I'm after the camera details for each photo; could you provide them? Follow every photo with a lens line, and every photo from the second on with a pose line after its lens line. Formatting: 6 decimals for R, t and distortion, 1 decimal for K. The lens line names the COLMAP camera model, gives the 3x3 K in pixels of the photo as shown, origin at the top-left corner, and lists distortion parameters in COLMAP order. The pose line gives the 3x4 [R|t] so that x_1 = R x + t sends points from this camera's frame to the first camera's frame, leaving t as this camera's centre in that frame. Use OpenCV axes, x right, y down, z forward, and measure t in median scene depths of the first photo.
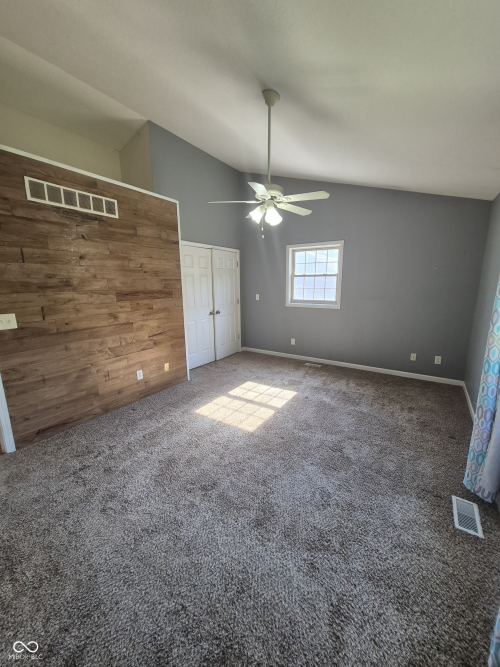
lens RADIAL K [[262.6, 0, 262.6], [0, 262.6, 333.0], [0, 0, 1]] dist [-0.000692, -0.000040]
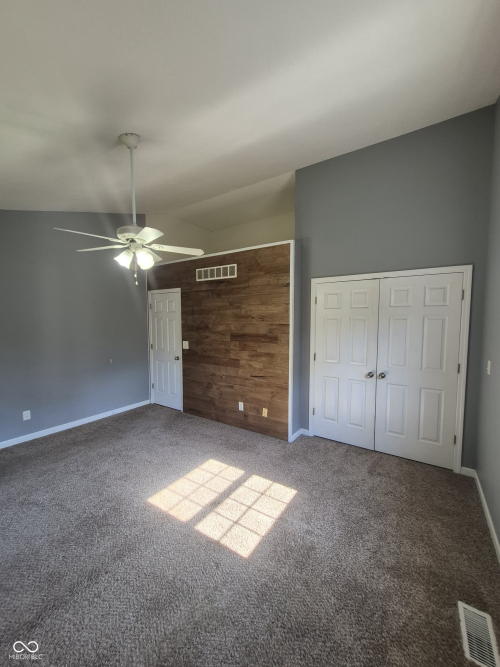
lens RADIAL K [[262.6, 0, 262.6], [0, 262.6, 333.0], [0, 0, 1]] dist [-0.000692, -0.000040]
pose [[-0.002919, 0.055592, -0.998449, 0.662694], [-0.191295, 0.979983, 0.055123, -0.238248], [0.981528, 0.191160, 0.007774, 1.046669]]
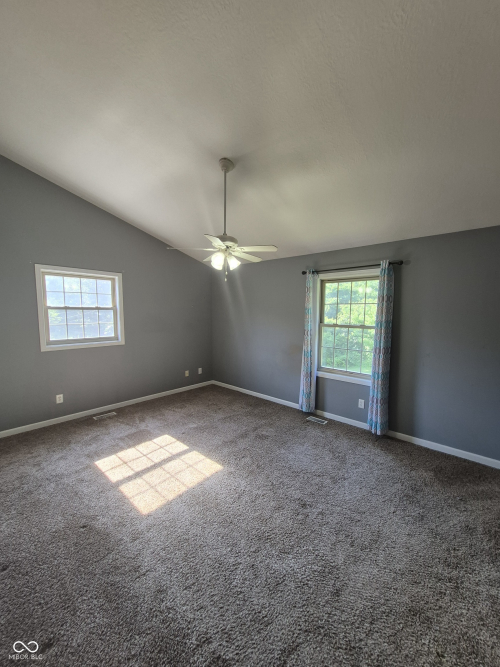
lens RADIAL K [[257.5, 0, 260.8], [0, 257.5, 334.5], [0, 0, 1]] dist [-0.000661, -0.000044]
pose [[0.152840, -0.083620, 0.984707, -0.749638], [0.177623, 0.982512, 0.055864, -0.128145], [-0.972157, 0.166368, 0.165019, 0.518588]]
